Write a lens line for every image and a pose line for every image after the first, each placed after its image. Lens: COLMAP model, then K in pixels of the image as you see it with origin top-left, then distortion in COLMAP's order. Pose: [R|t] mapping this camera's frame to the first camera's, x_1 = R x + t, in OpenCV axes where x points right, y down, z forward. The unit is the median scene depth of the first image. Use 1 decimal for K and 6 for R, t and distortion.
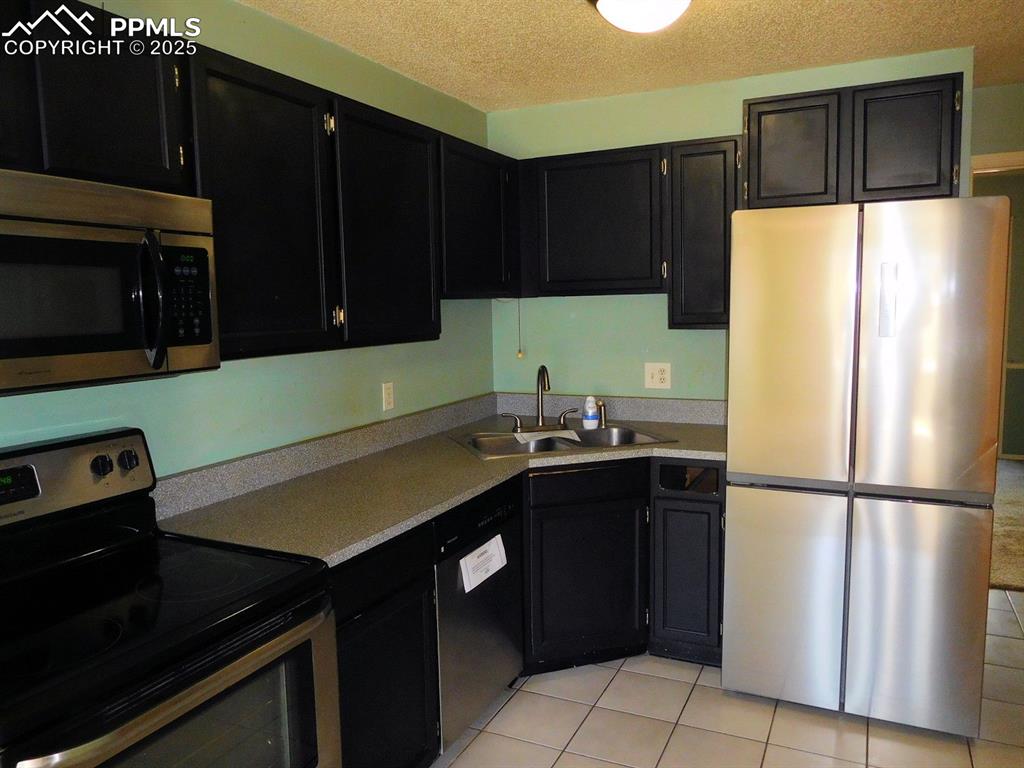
lens RADIAL K [[763.1, 0, 509.6], [0, 763.1, 388.5], [0, 0, 1]] dist [-0.027573, 0.003771]
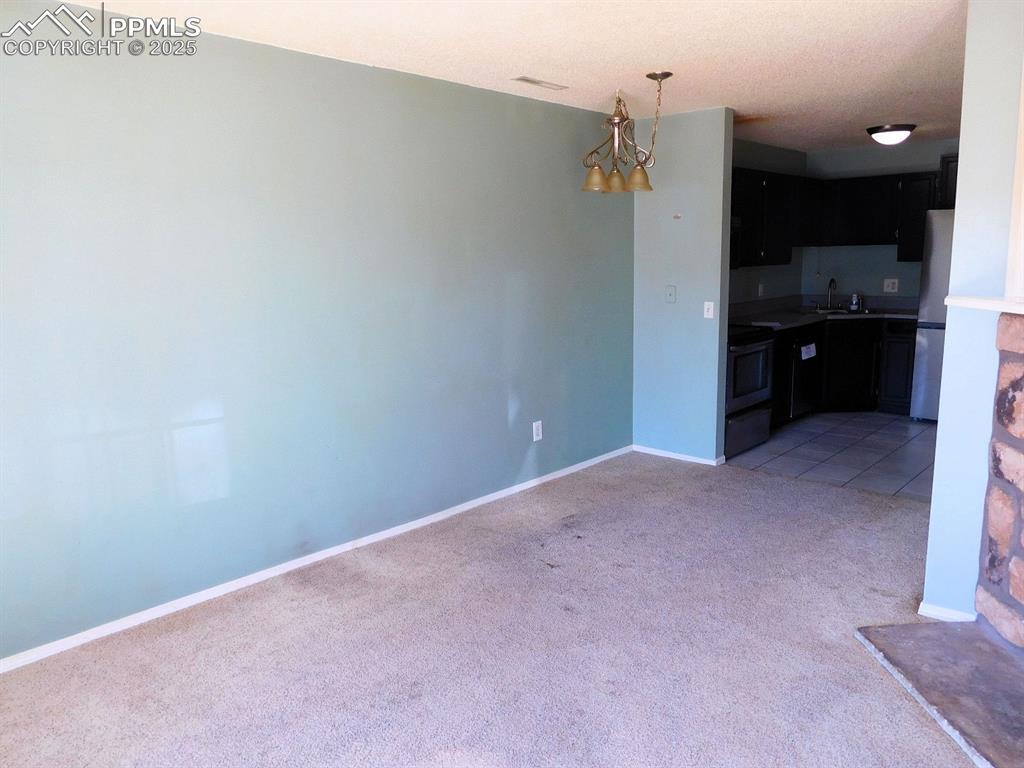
lens RADIAL K [[763.1, 0, 509.6], [0, 763.1, 388.5], [0, 0, 1]] dist [-0.027573, 0.003771]
pose [[0.956470, 0.055795, -0.286448, -0.205038], [-0.035369, 0.996481, 0.075997, 0.155442], [0.289680, -0.062558, 0.955077, -1.381449]]
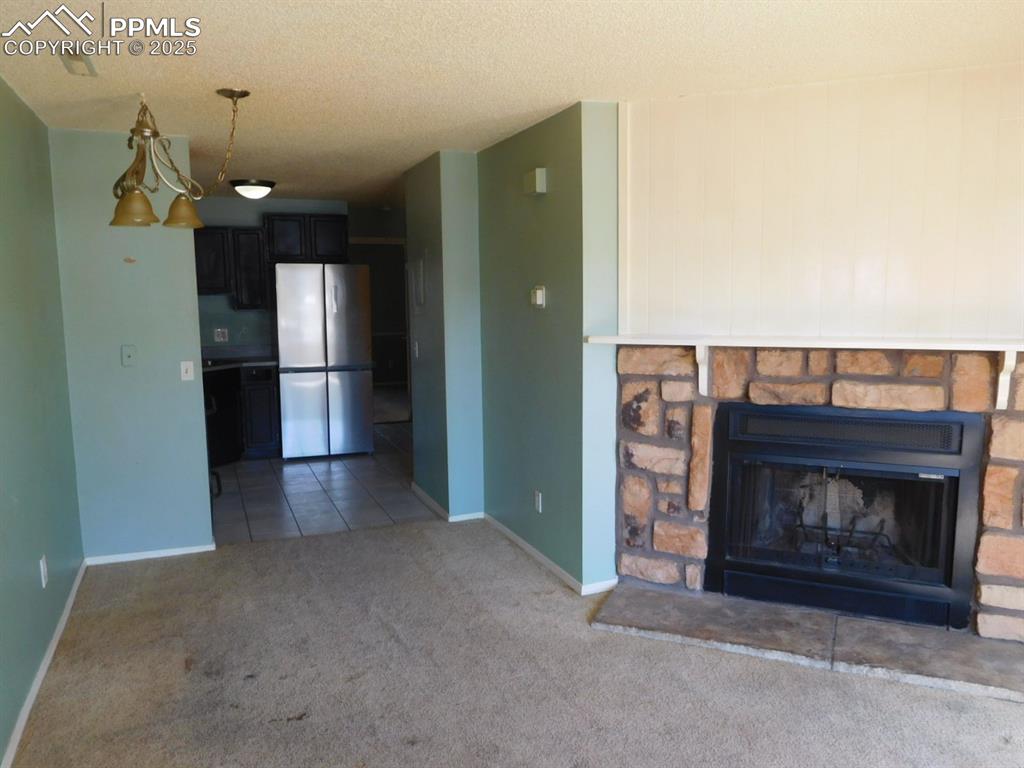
lens RADIAL K [[763.1, 0, 509.6], [0, 763.1, 388.5], [0, 0, 1]] dist [-0.027573, 0.003771]
pose [[0.667656, -0.079216, 0.740244, -0.905789], [0.077170, 0.996331, 0.037018, 0.122486], [-0.740460, 0.032409, 0.671319, -1.044999]]
